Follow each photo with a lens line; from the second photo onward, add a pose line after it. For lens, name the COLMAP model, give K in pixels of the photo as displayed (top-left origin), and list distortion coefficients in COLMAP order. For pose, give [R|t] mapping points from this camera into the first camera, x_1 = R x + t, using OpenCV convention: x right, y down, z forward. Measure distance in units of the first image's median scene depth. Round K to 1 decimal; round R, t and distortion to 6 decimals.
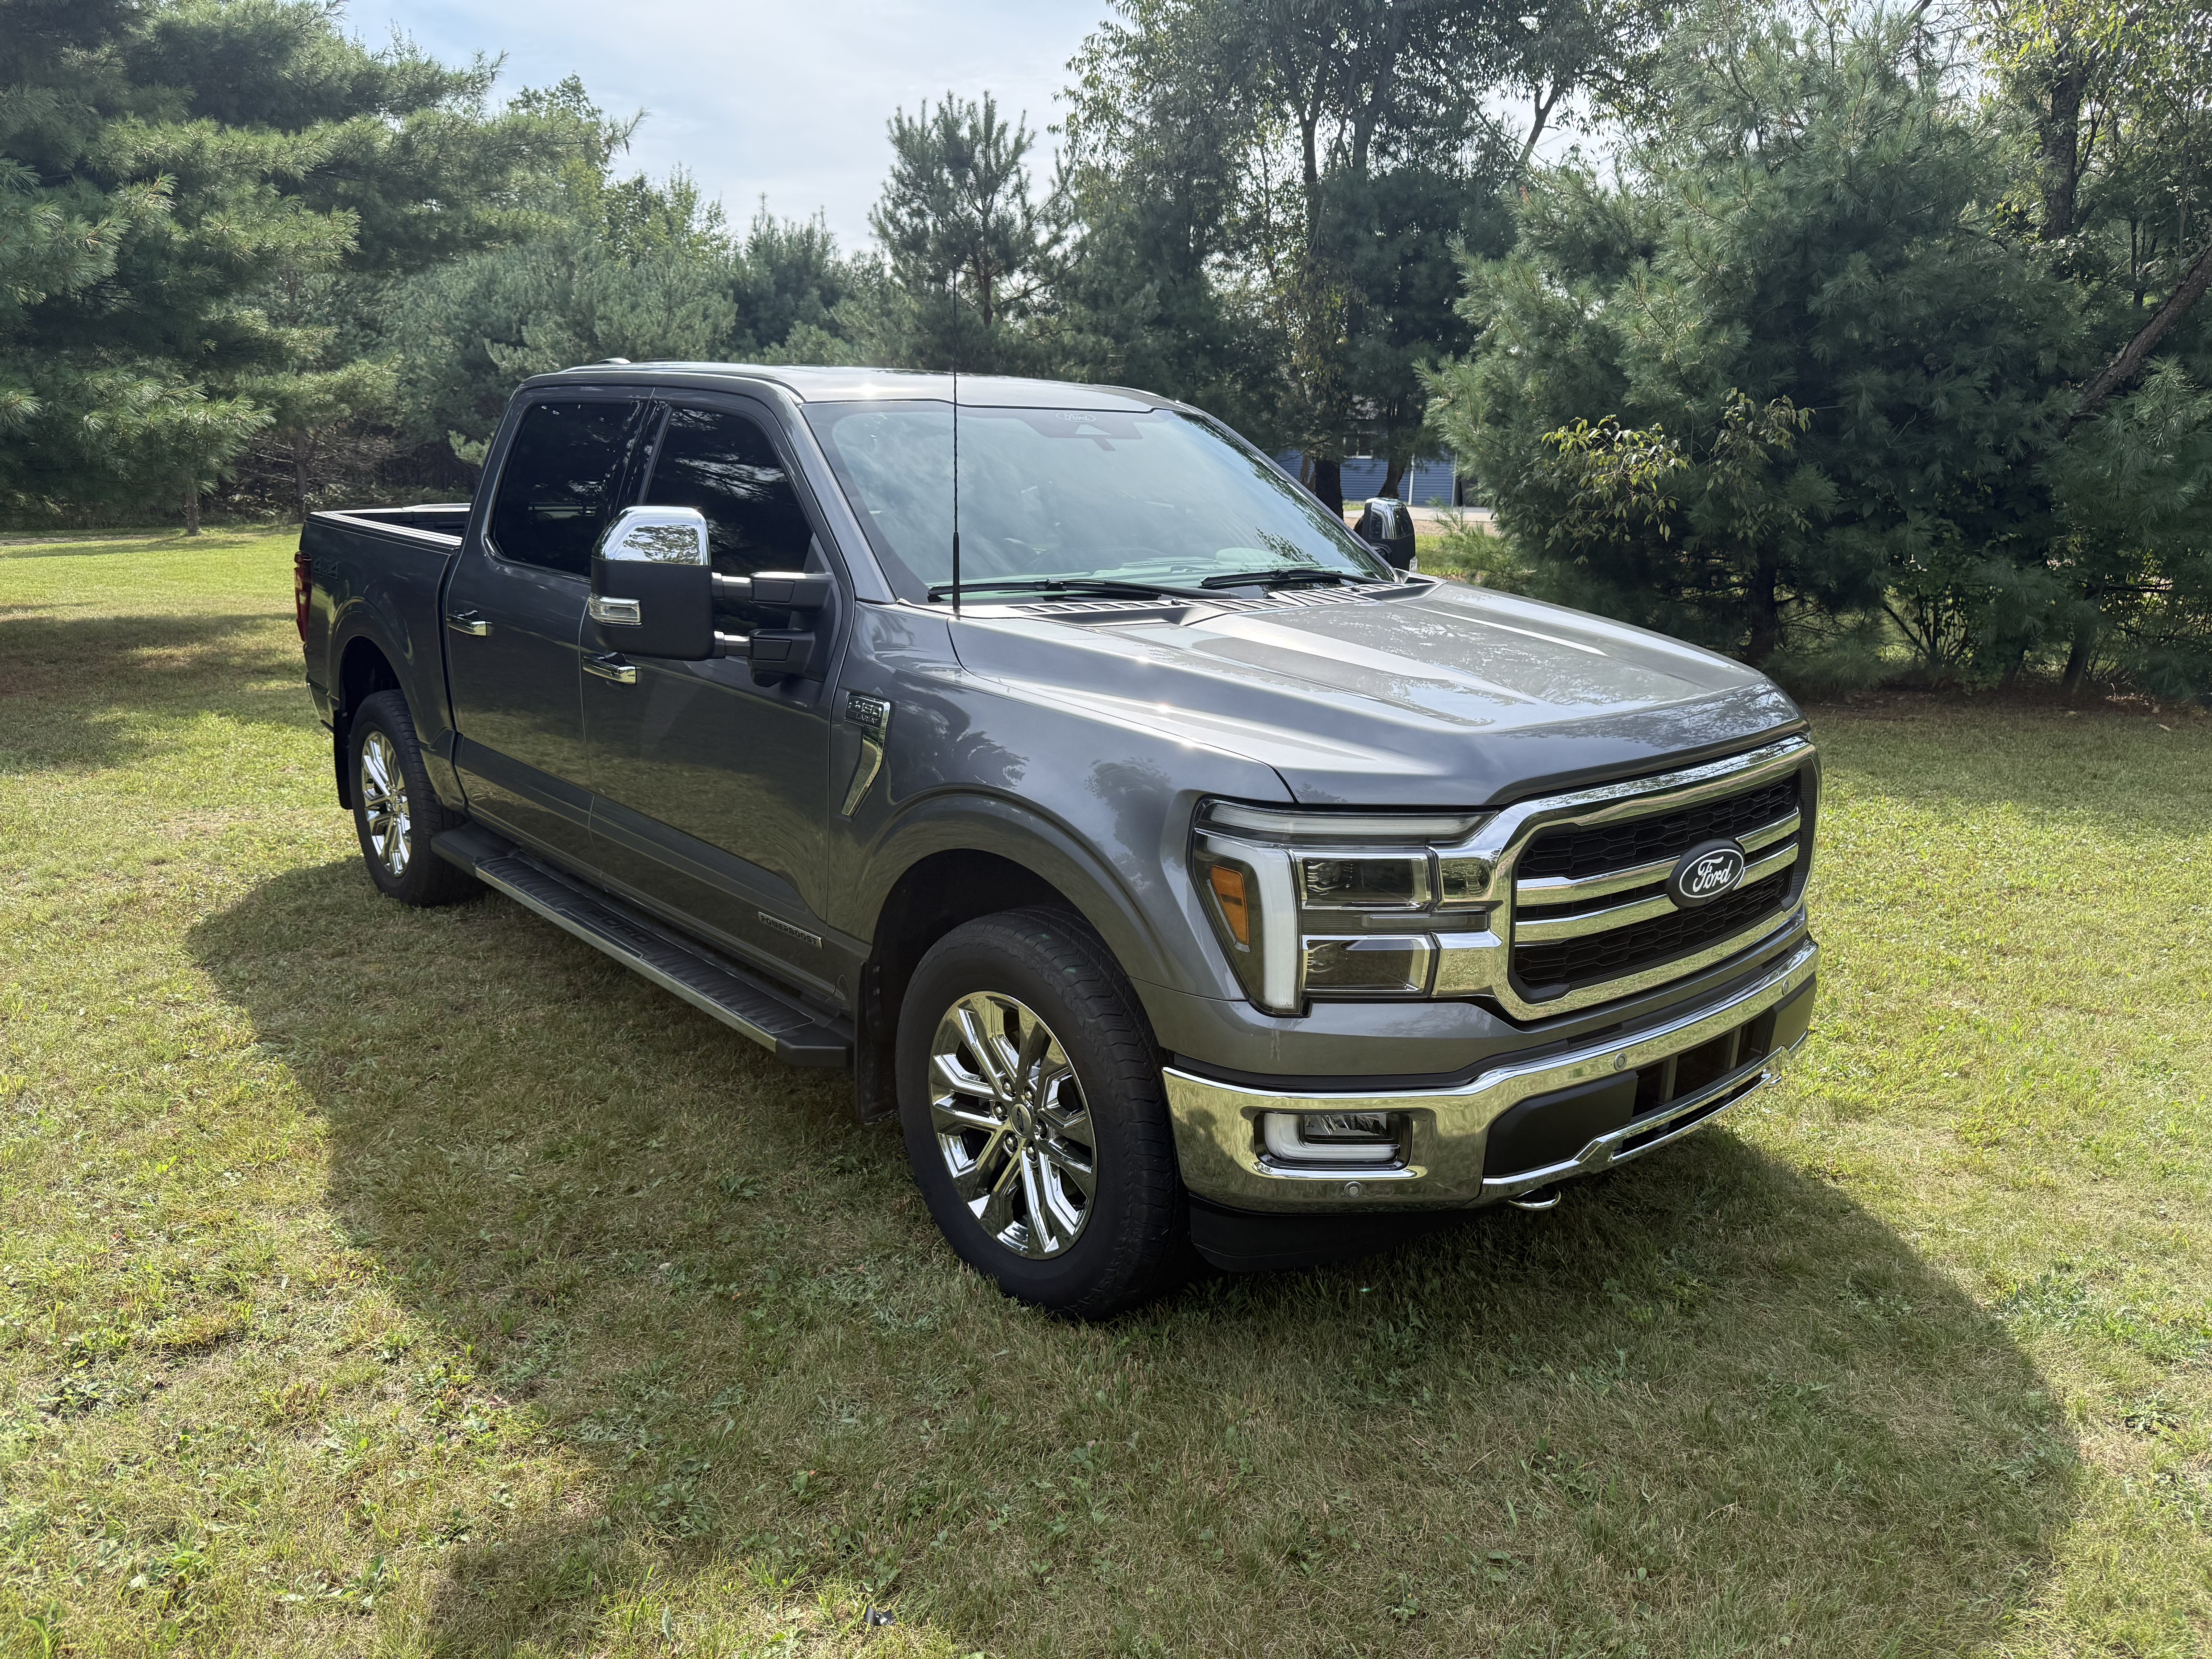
lens RADIAL K [[1600.1, 0, 1170.7], [0, 1600.1, 802.4], [0, 0, 1]] dist [0.041691, -0.003056]
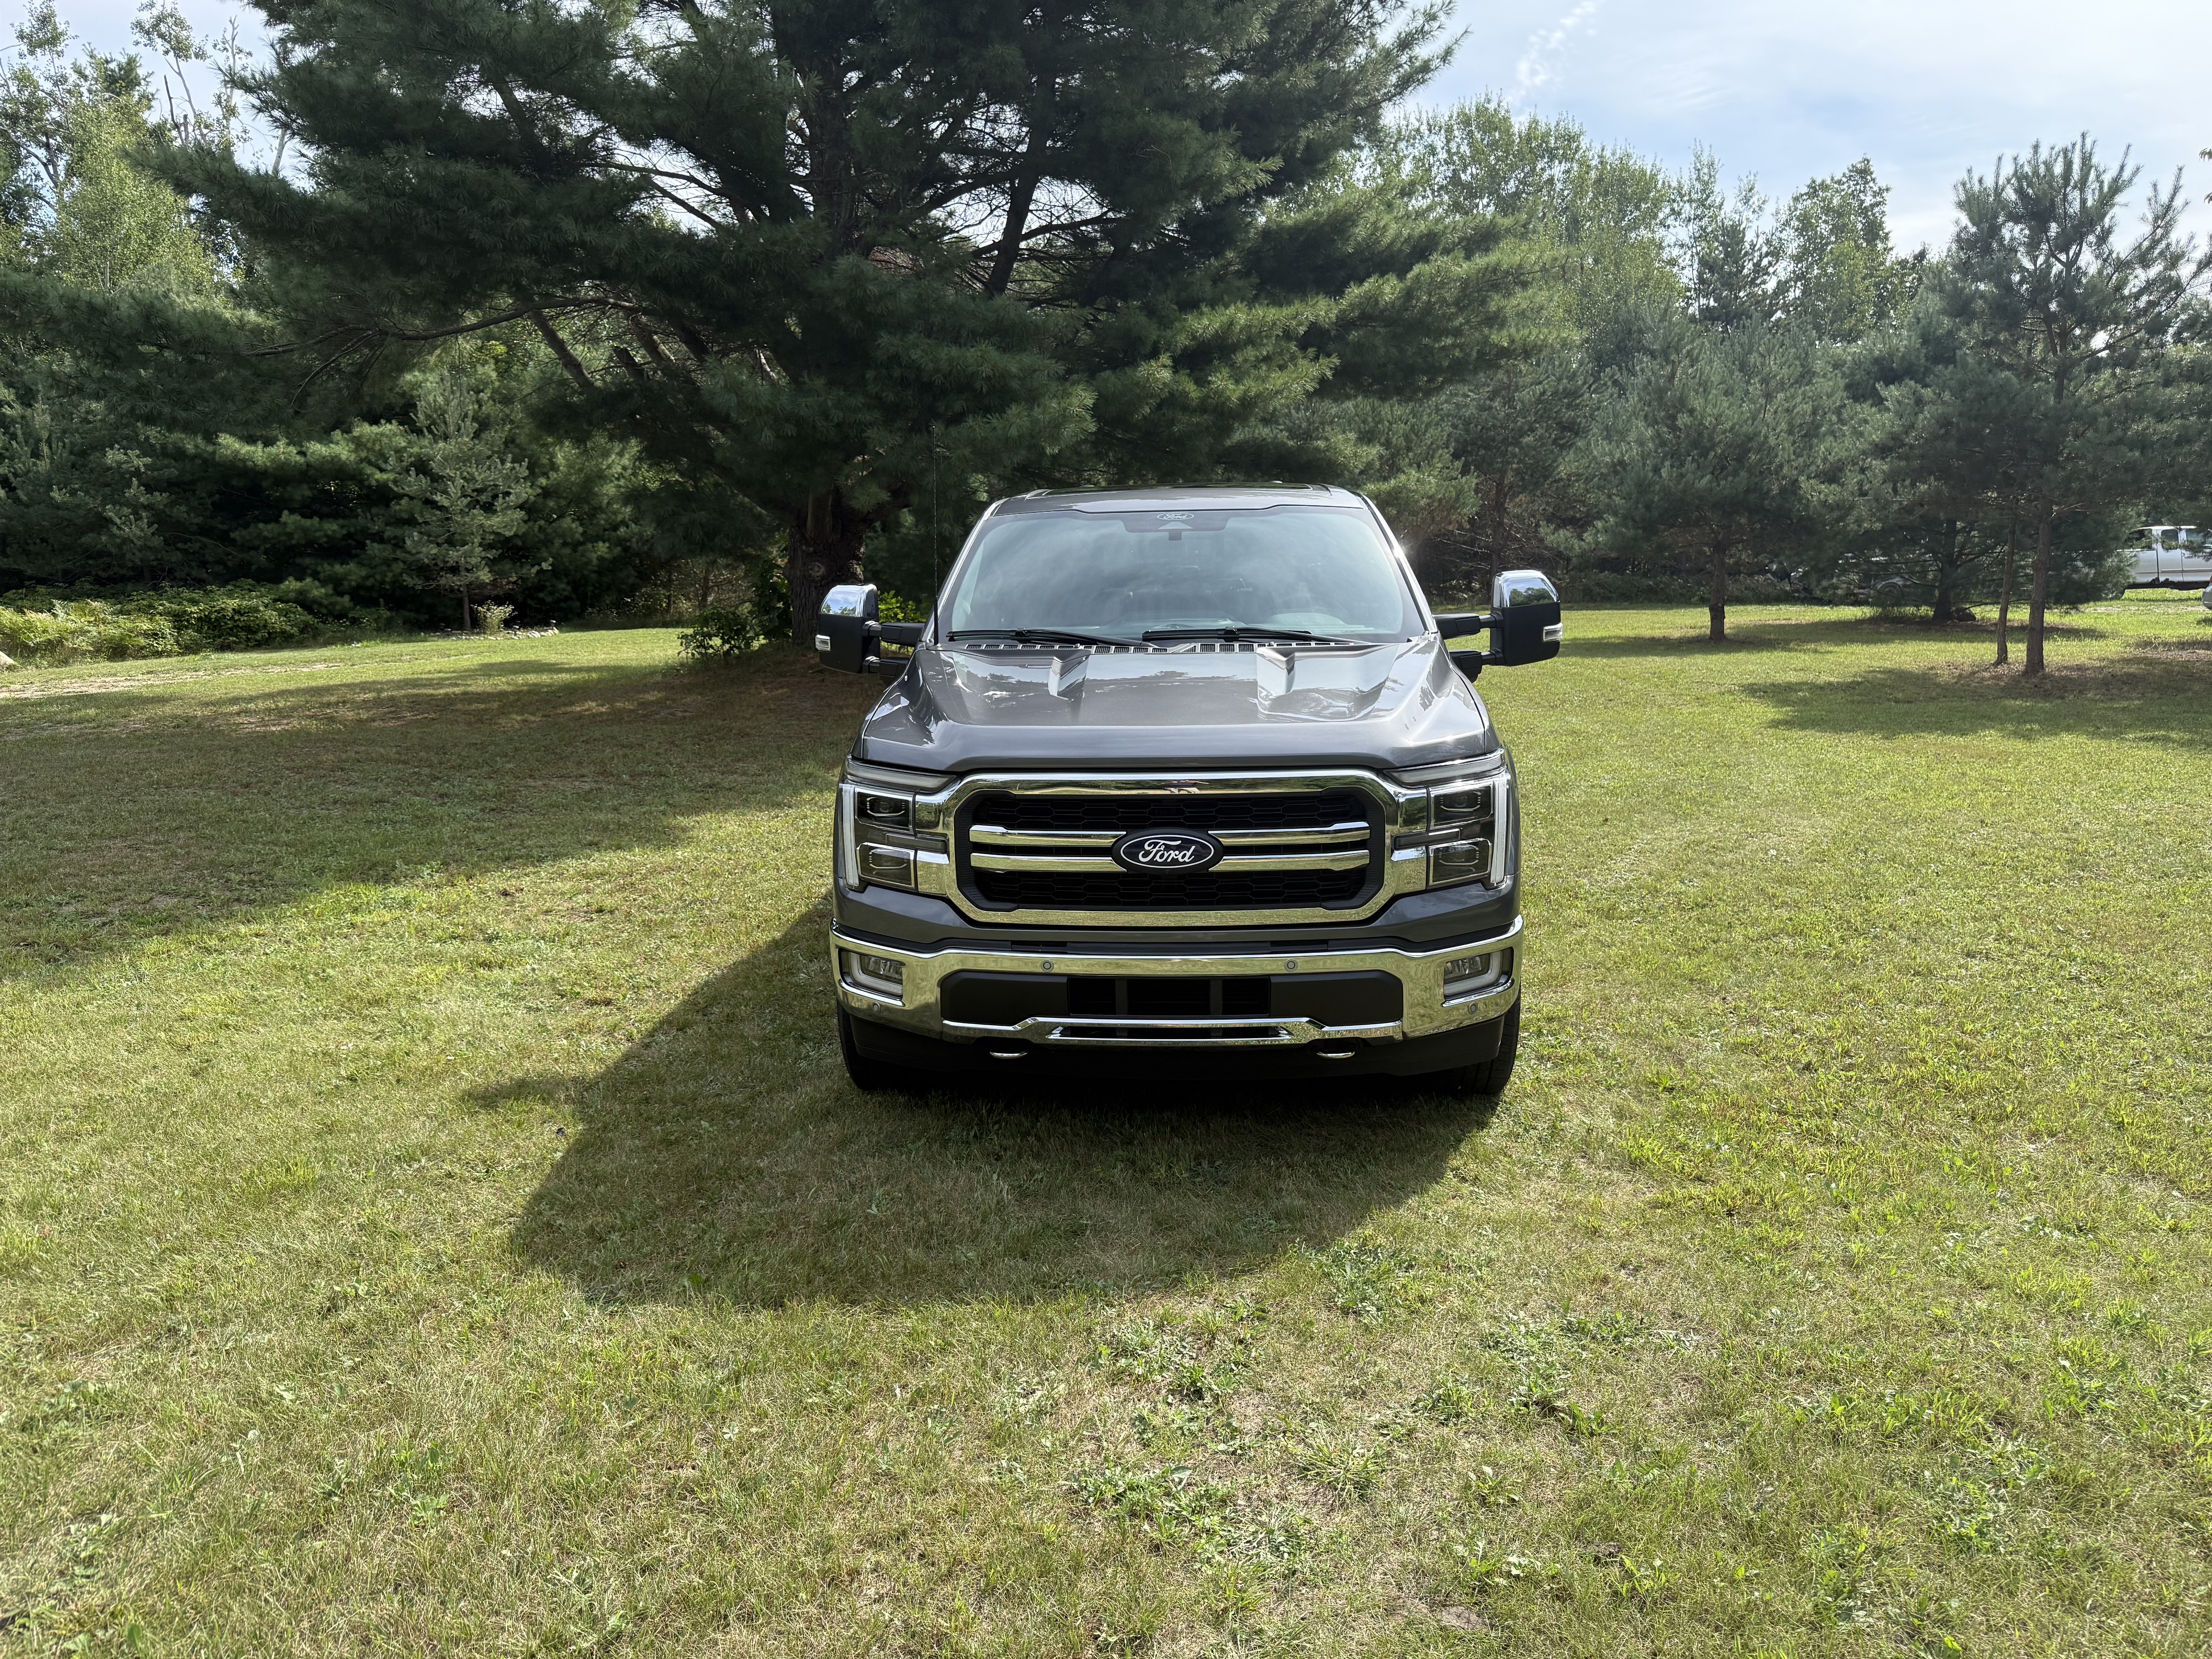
lens RADIAL K [[1598.2, 0, 1082.0], [0, 1598.2, 822.4], [0, 0, 1]] dist [0.023944, -0.050049]
pose [[0.704881, 0.102833, -0.701832, 1.193026], [-0.128354, 0.991593, 0.016377, 0.007949], [0.697616, 0.078539, 0.712154, 0.004878]]
